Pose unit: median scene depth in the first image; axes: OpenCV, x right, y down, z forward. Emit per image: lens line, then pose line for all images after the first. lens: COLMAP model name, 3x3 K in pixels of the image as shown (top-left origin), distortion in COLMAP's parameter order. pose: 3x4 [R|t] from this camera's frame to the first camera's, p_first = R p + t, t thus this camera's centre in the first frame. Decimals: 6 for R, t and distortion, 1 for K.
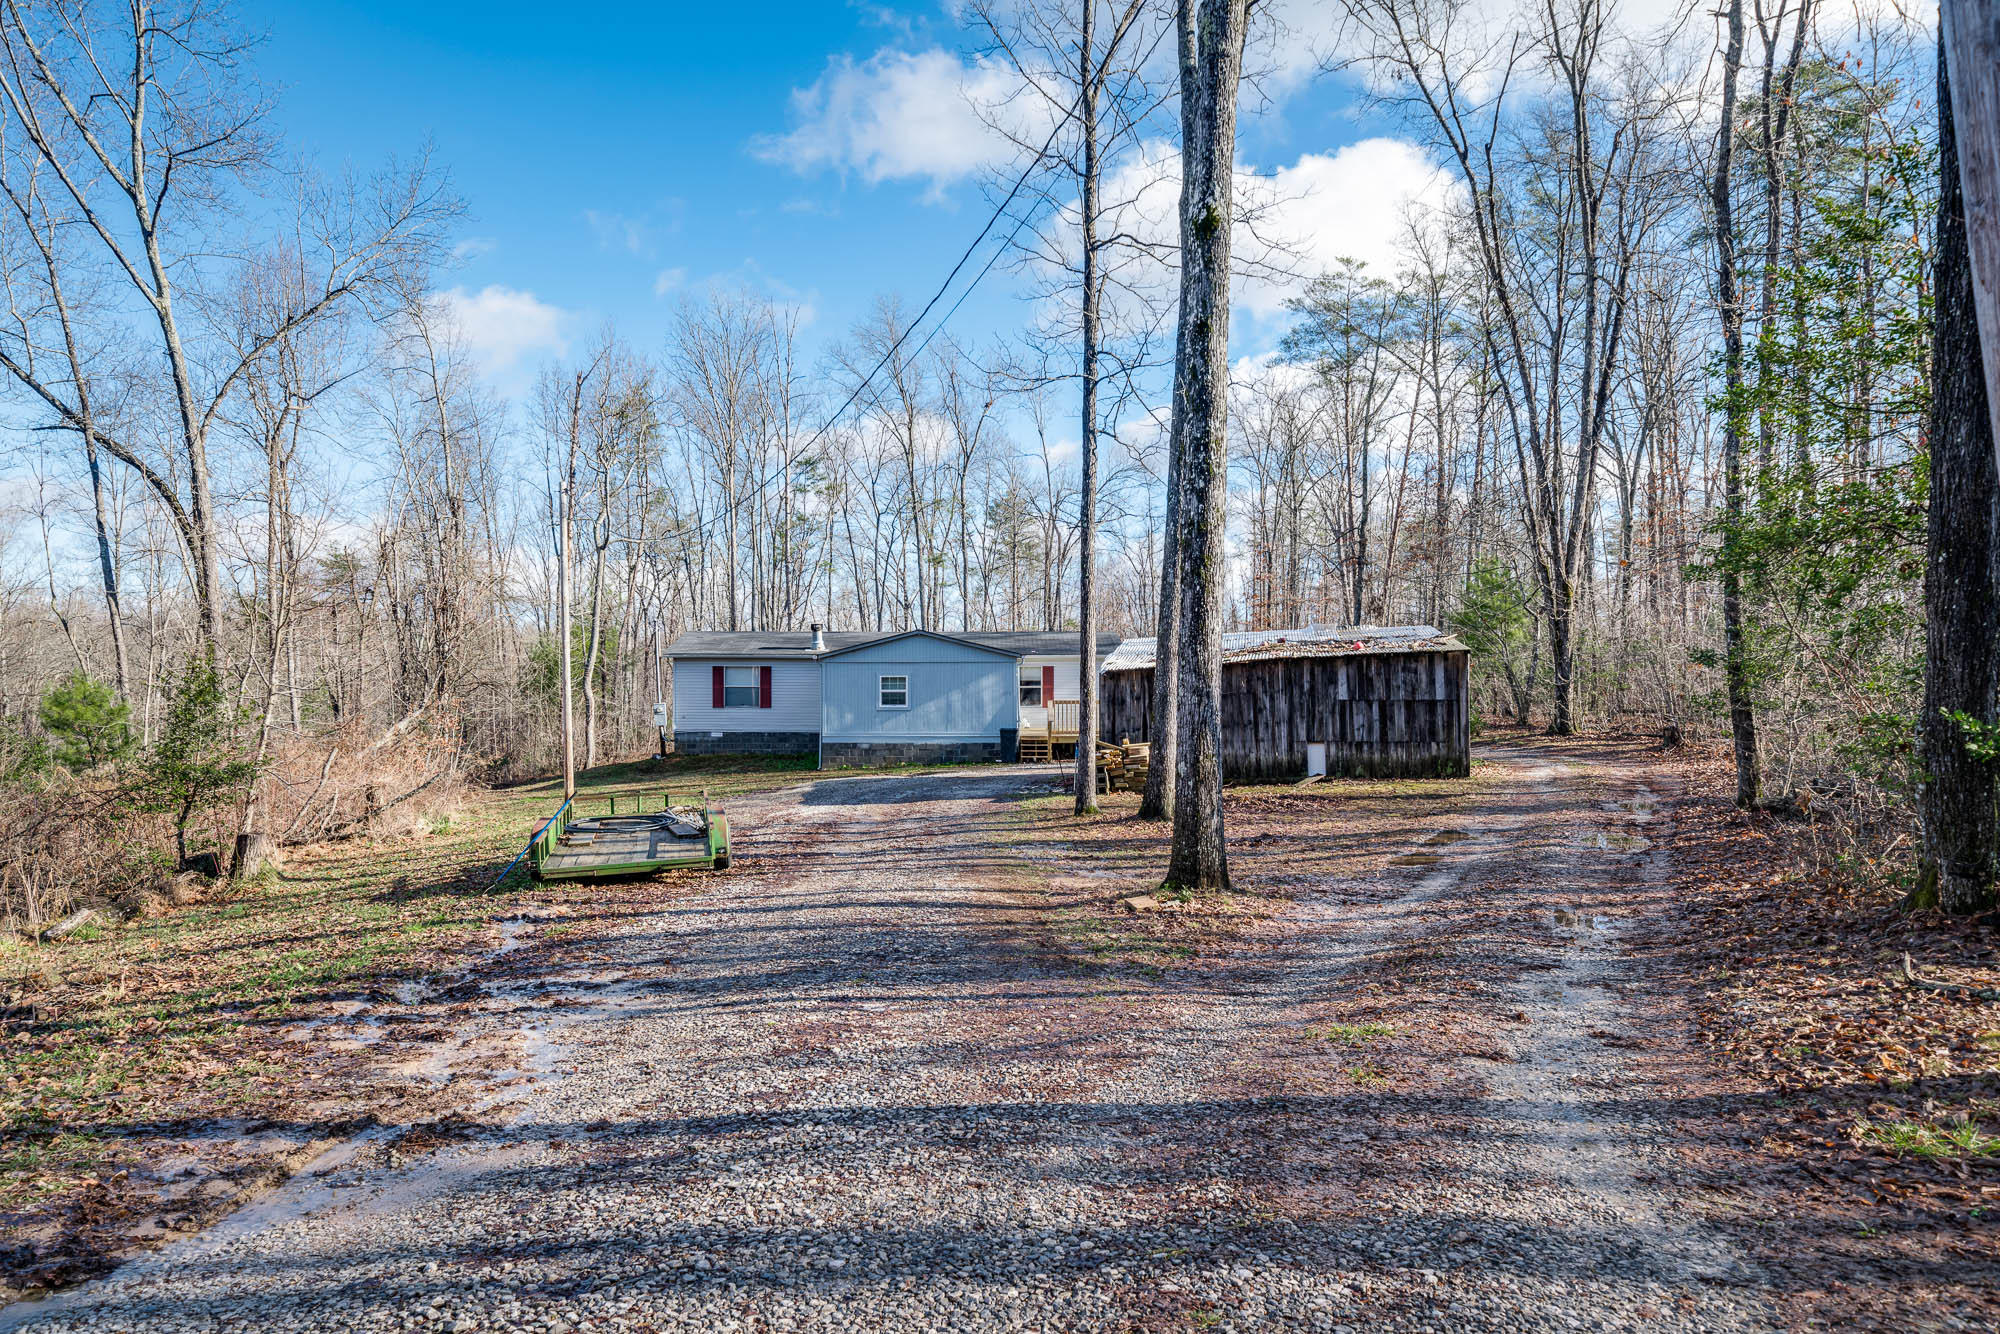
lens RADIAL K [[1341.6, 0, 998.4], [0, 1341.6, 666.4], [0, 0, 1]] dist [-0.001332, 0.000073]
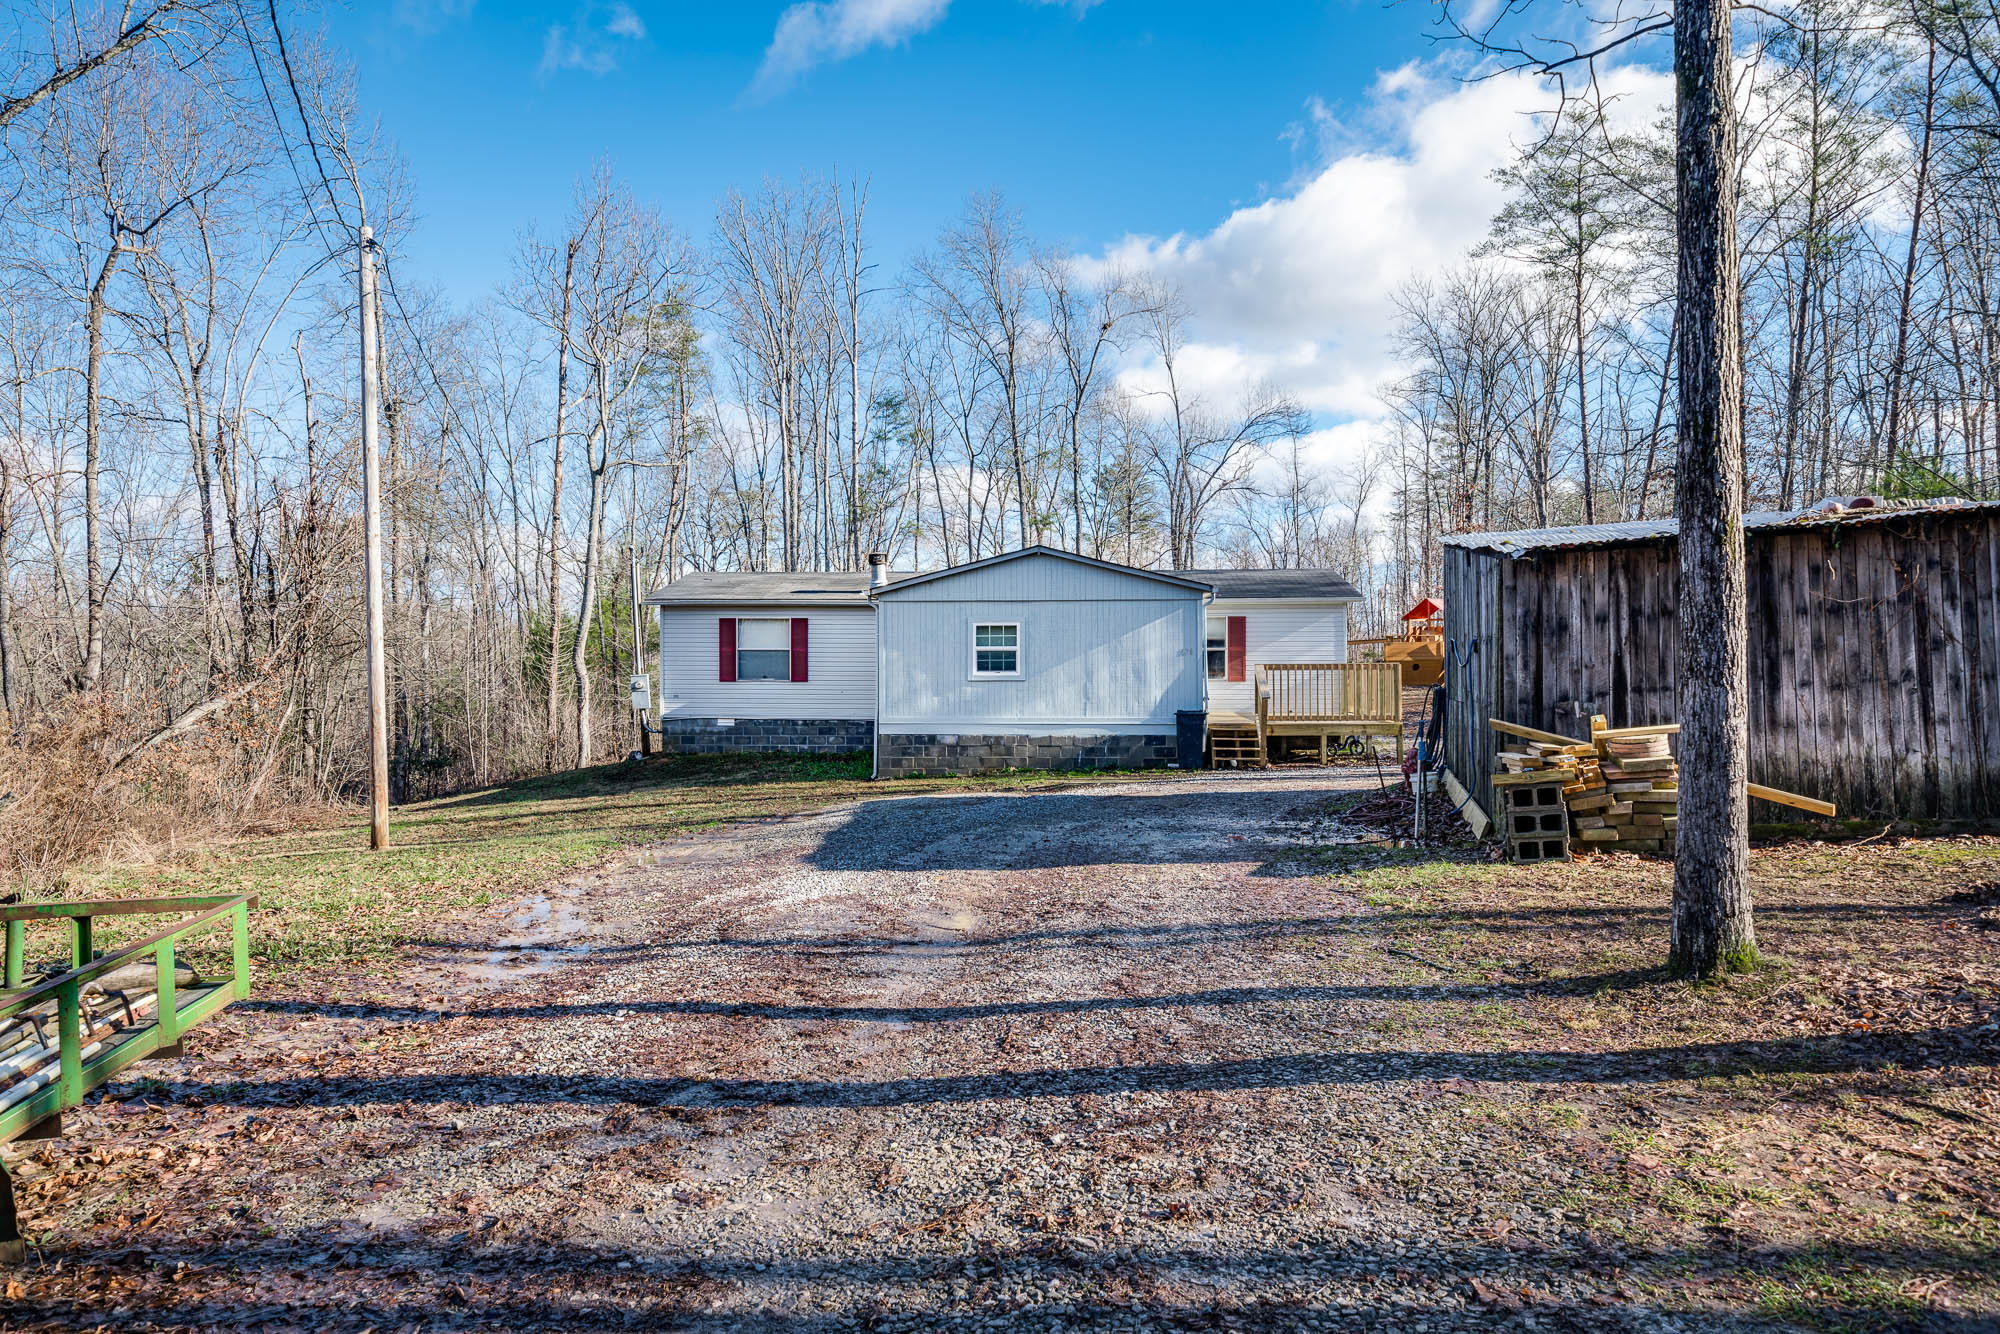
lens RADIAL K [[1341.6, 0, 1000.3], [0, 1341.6, 667.0], [0, 0, 1]] dist [-0.001332, 0.000073]
pose [[0.997582, -0.001065, -0.069490, -0.038429], [0.001061, 0.999999, -0.000089, 0.029445], [0.069490, 0.000015, 0.997583, 0.443105]]
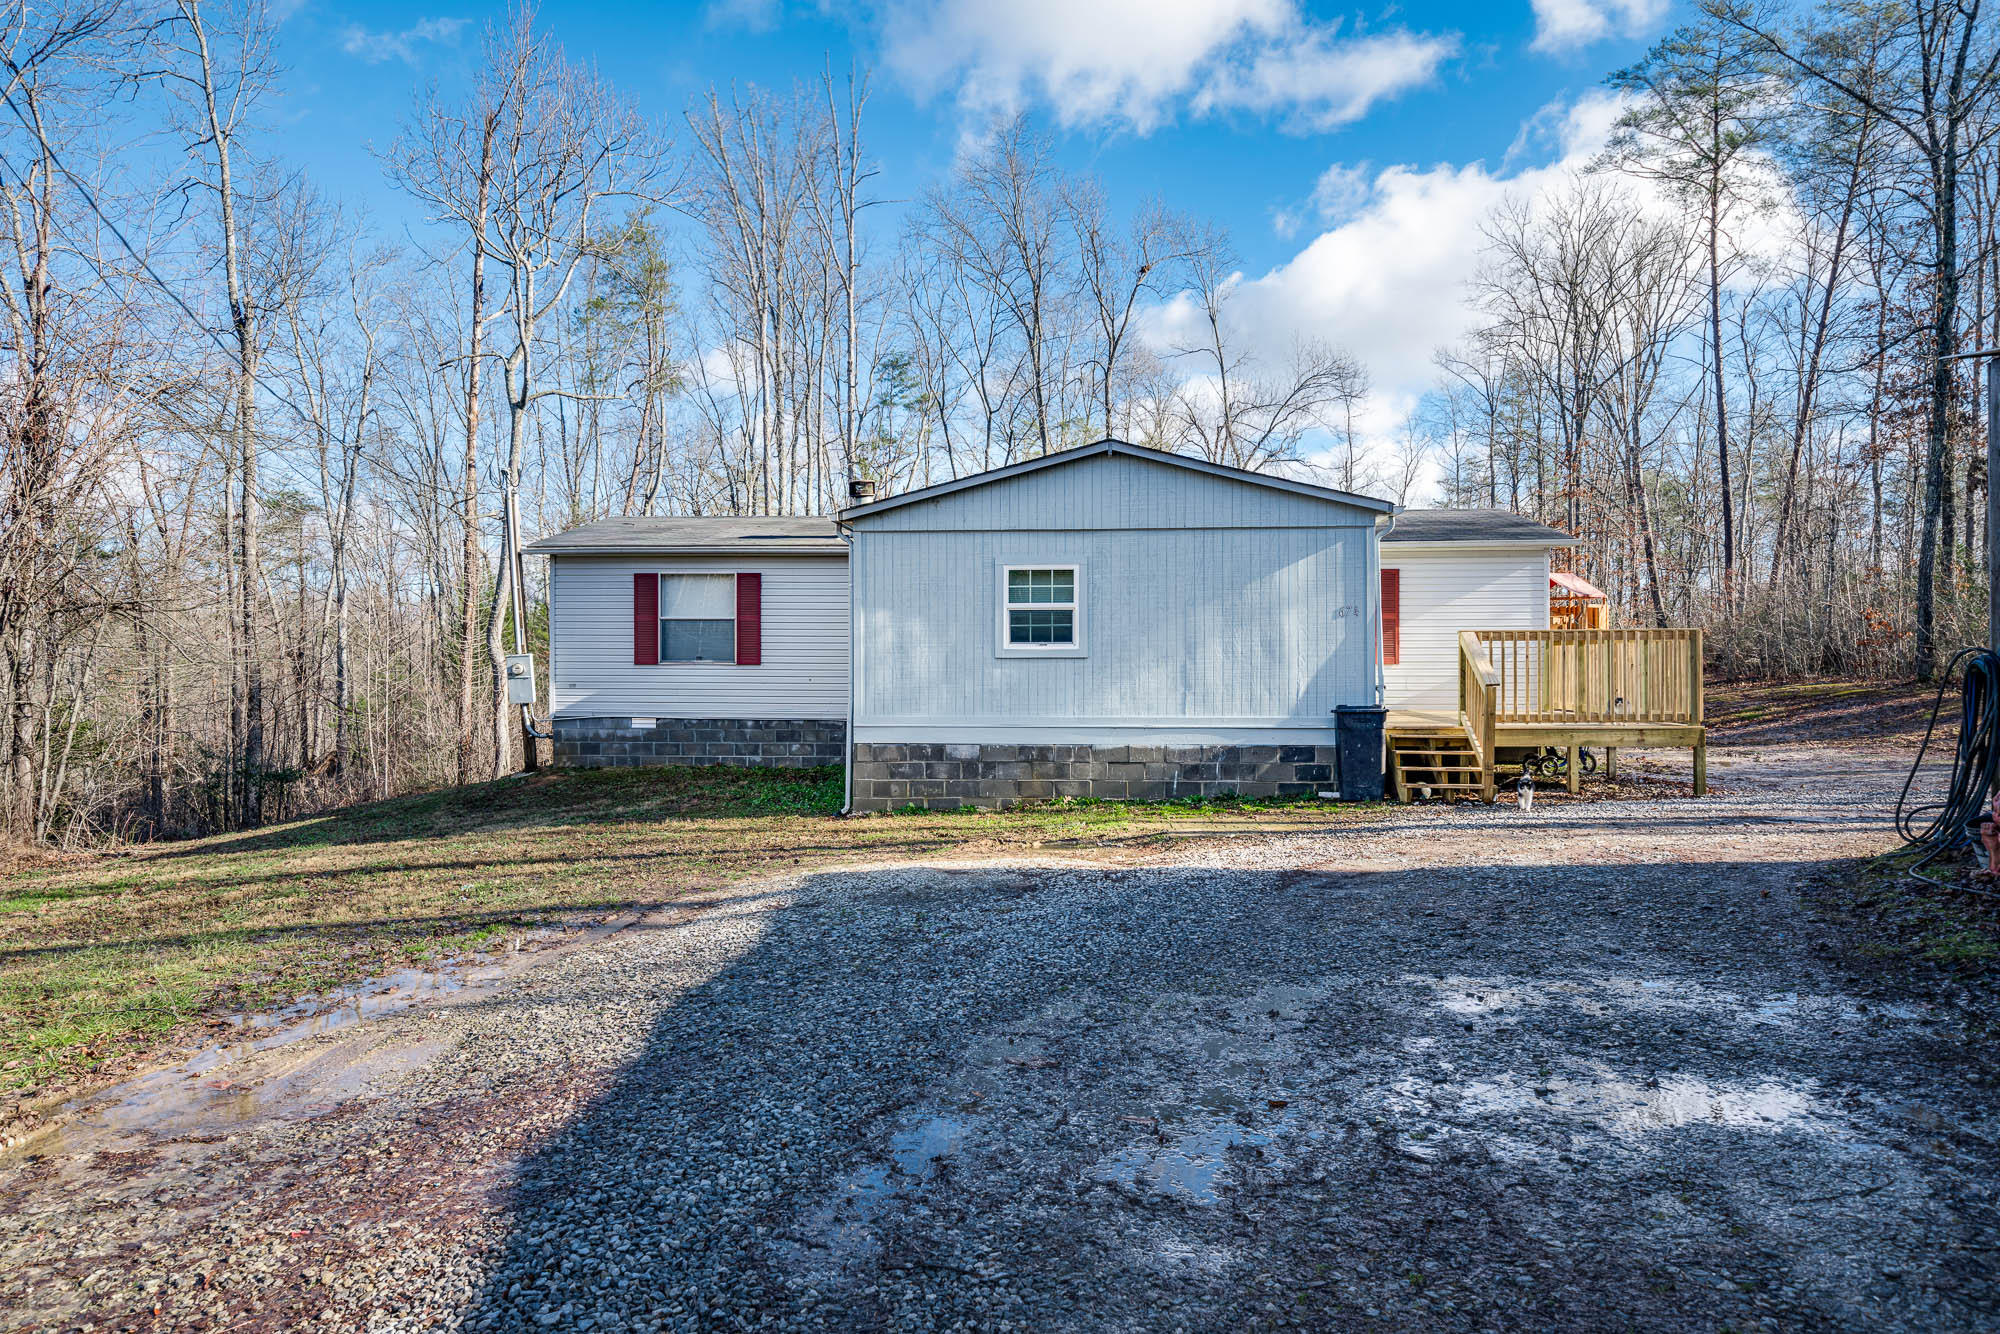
lens RADIAL K [[1341.6, 0, 996.9], [0, 1341.6, 674.1], [0, 0, 1]] dist [-0.001332, 0.000073]
pose [[0.996651, 0.000828, -0.081773, -0.066272], [-0.000431, 0.999988, 0.004874, 0.039204], [0.081776, -0.004823, 0.996639, 0.690839]]
